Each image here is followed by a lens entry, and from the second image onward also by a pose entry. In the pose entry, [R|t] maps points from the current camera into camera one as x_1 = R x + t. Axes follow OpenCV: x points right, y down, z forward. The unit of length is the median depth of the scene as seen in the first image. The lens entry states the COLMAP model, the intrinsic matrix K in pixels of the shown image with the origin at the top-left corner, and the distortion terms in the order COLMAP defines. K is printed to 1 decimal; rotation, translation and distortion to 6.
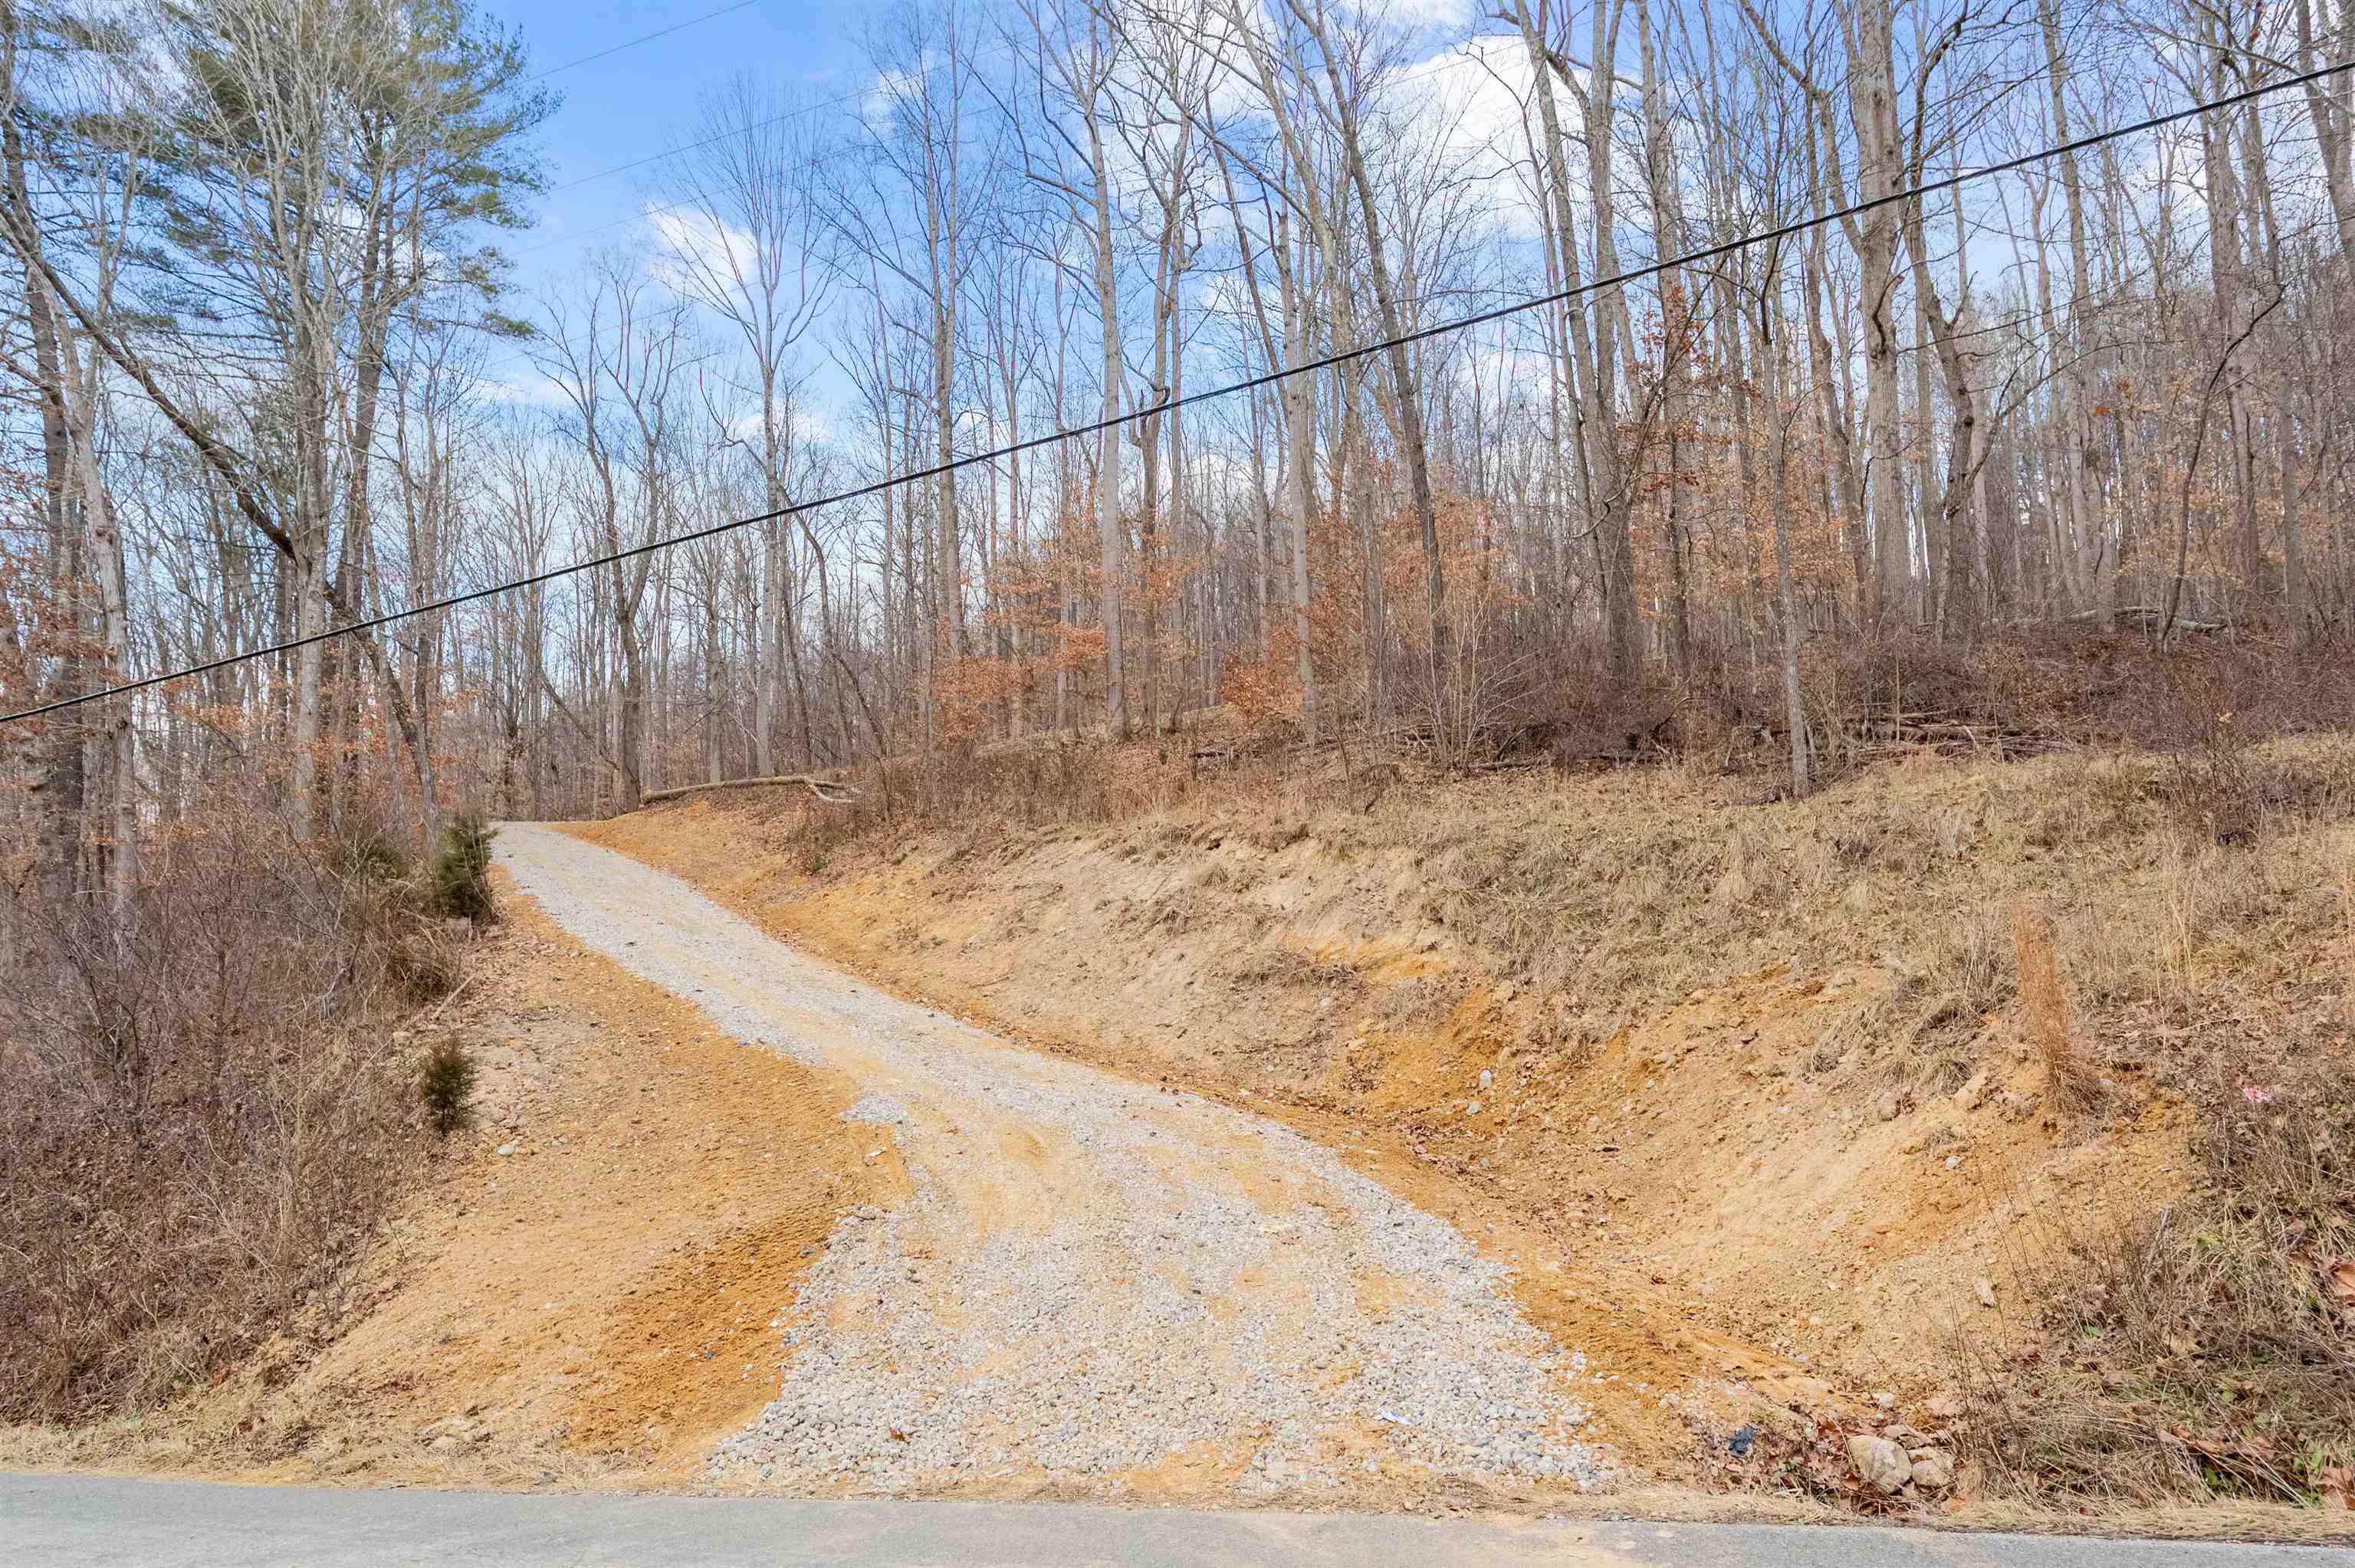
lens RADIAL K [[1464.4, 0, 1183.7], [0, 1464.4, 781.5], [0, 0, 1]] dist [0.005670, 0.001079]
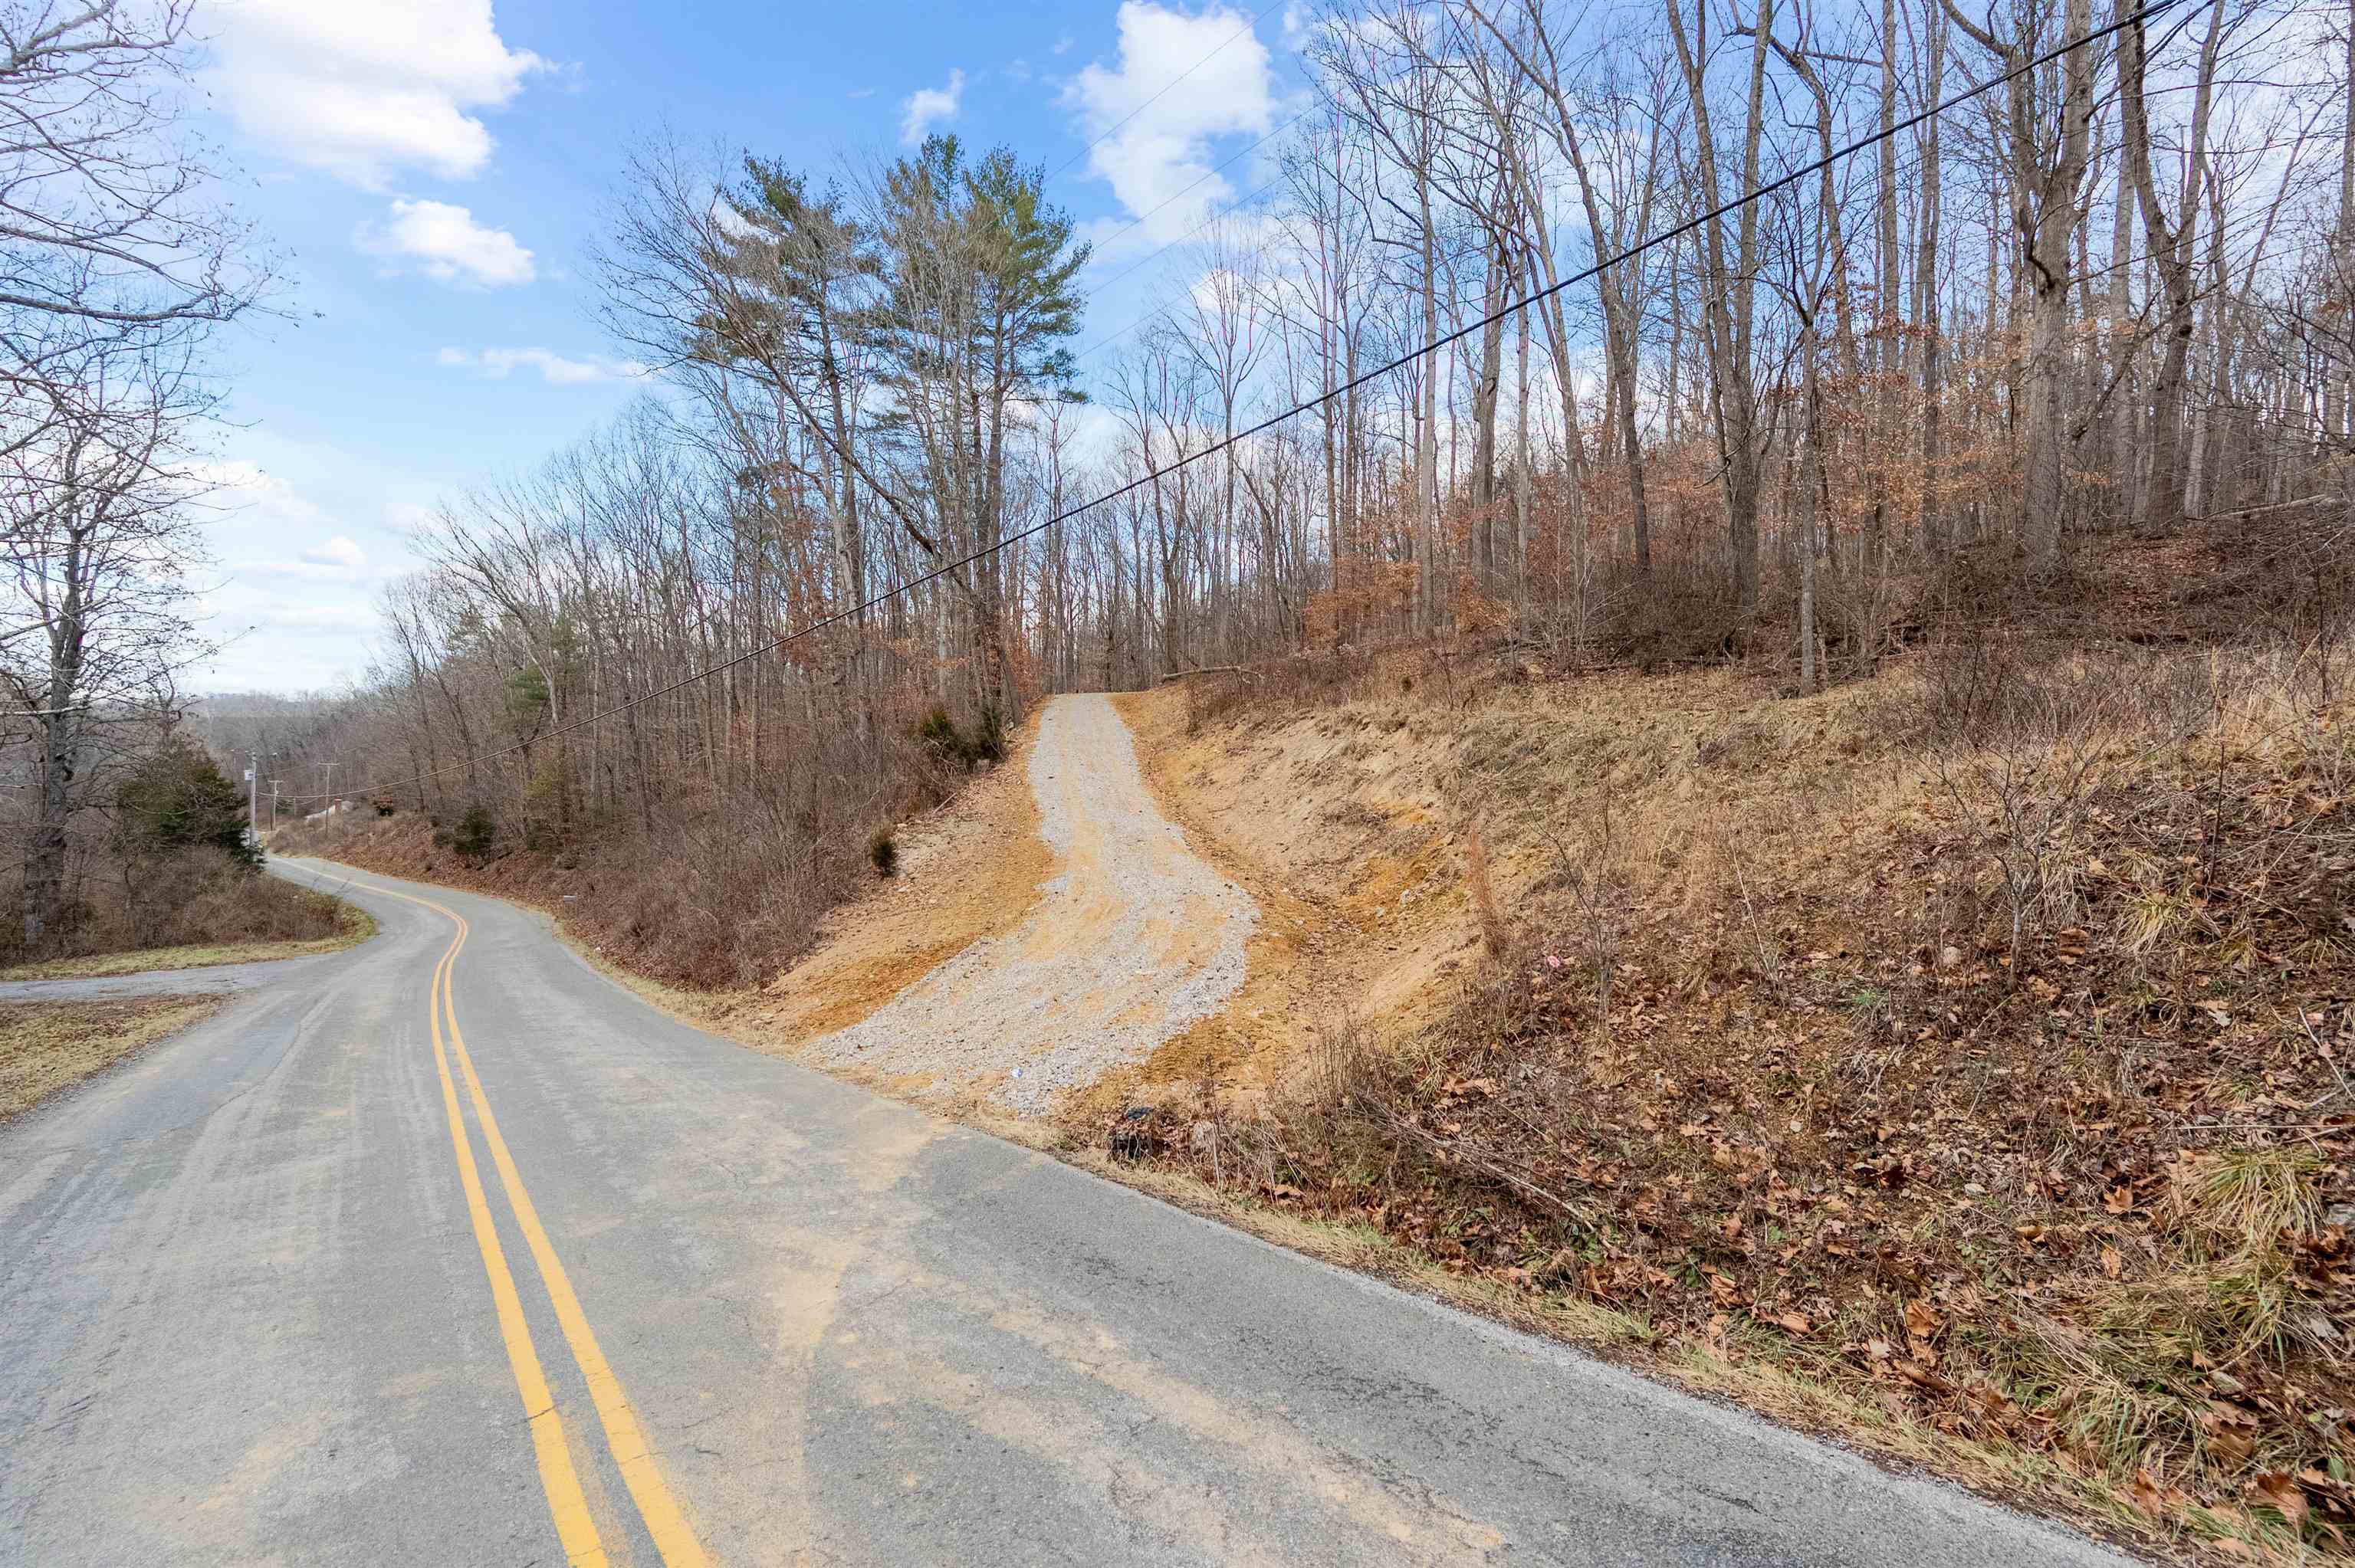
lens RADIAL K [[965.3, 0, 1170.9], [0, 965.3, 789.8], [0, 0, 1]] dist [0.000006, -0.000109]
pose [[0.907722, 0.037587, -0.417886, 0.278822], [0.023387, 0.989898, 0.139838, -0.040676], [0.418921, -0.136707, 0.897673, -0.012177]]
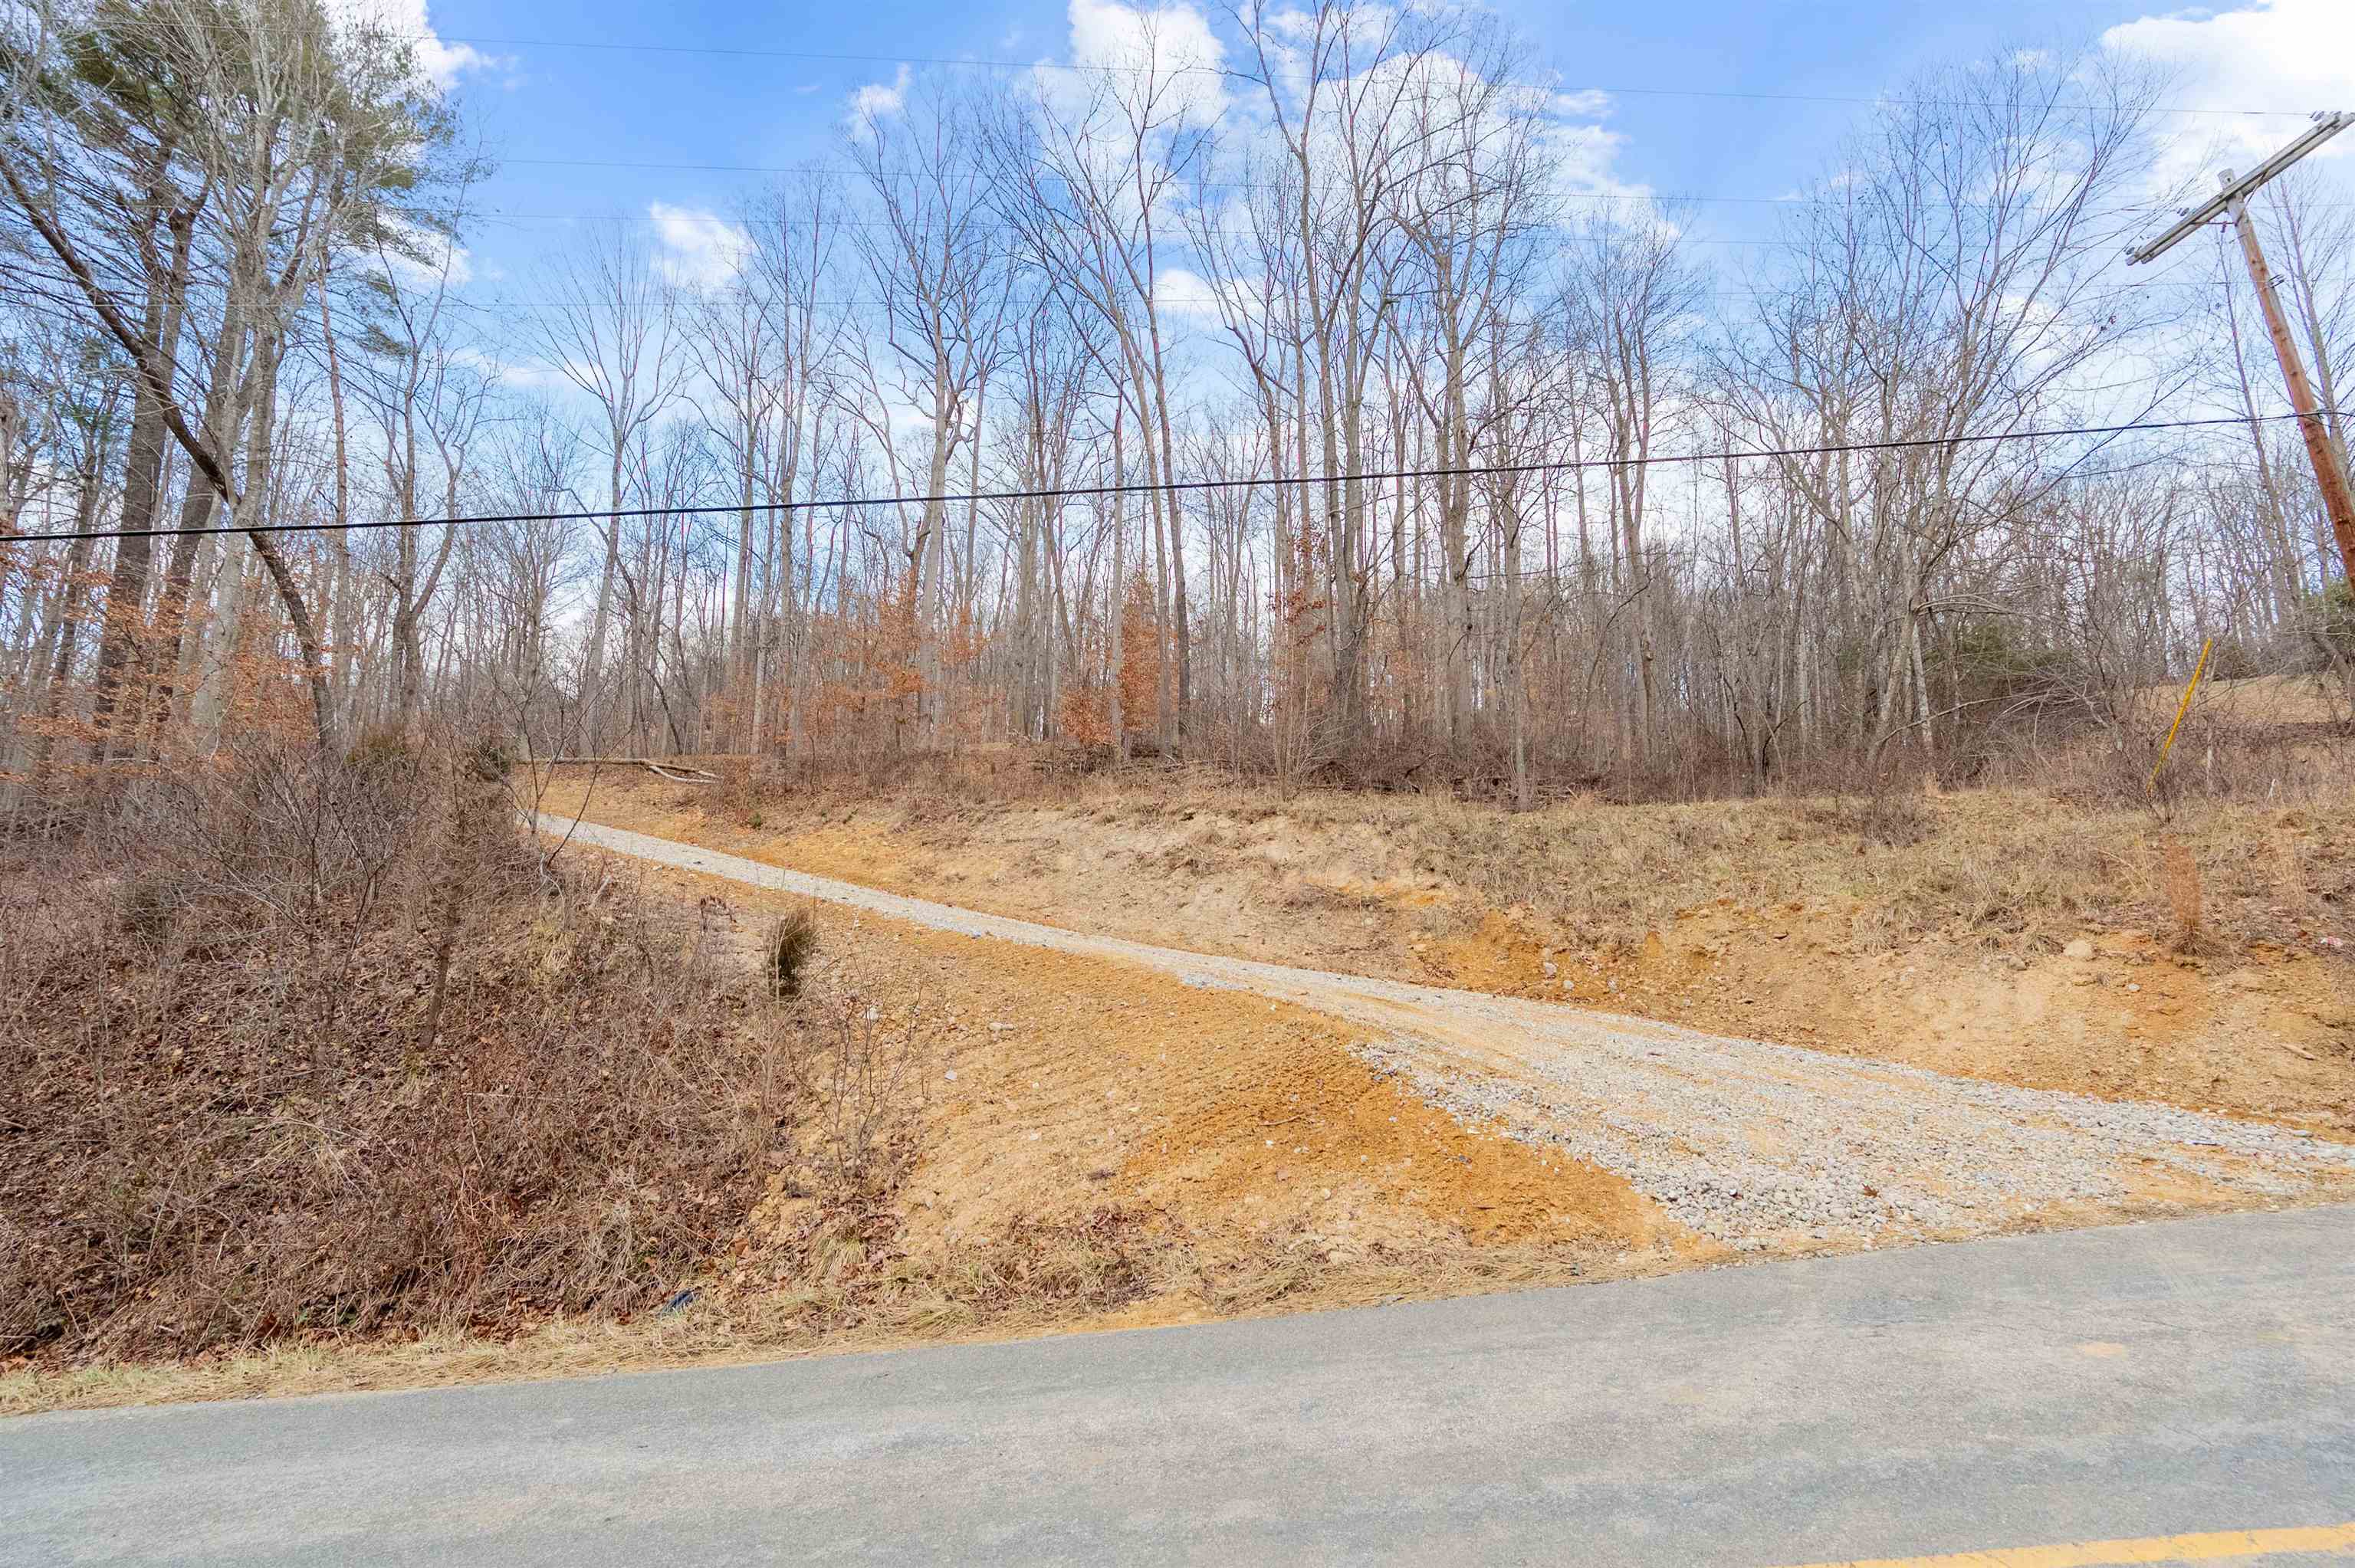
lens RADIAL K [[943.3, 0, 1174.7], [0, 943.3, 784.3], [0, 0, 1]] dist [0.002870, 0.000161]
pose [[0.907970, 0.095758, 0.407948, -0.381970], [-0.076329, 0.995047, -0.063684, 0.073932], [-0.412025, 0.026685, 0.910782, 0.187577]]
